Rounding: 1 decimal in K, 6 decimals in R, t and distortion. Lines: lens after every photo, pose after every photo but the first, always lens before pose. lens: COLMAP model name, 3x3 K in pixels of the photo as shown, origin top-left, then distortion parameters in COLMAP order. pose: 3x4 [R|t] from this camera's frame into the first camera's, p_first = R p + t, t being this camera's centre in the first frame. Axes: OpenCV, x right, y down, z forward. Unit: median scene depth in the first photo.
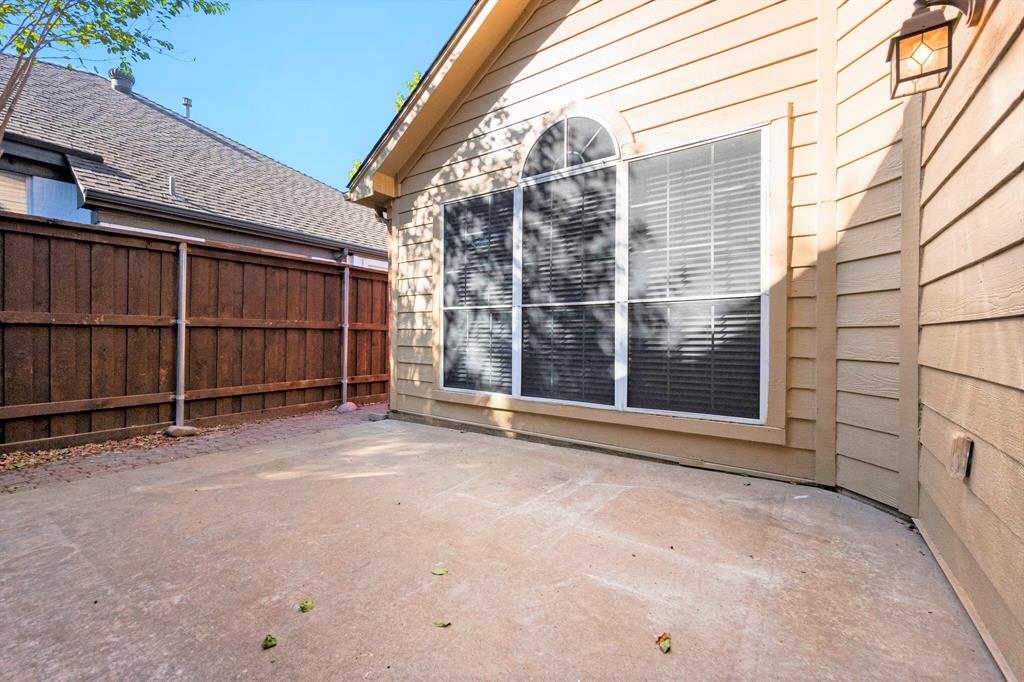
lens RADIAL K [[425.4, 0, 512.6], [0, 425.4, 340.1], [0, 0, 1]] dist [0.001828, 0.000022]
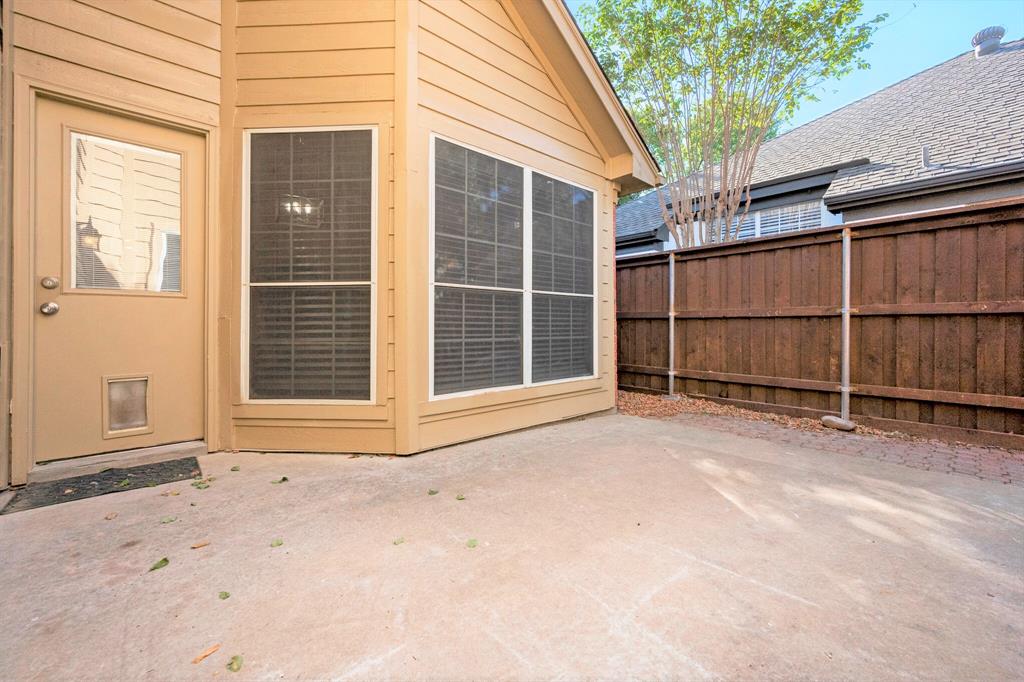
lens RADIAL K [[412.1, 0, 517.2], [0, 412.1, 321.7], [0, 0, 1]] dist [0.003546, -0.000961]
pose [[-0.229494, -0.012430, -0.973231, 0.306127], [-0.010271, 0.999894, -0.010348, -0.000853], [0.973256, 0.007621, -0.229597, 0.502277]]
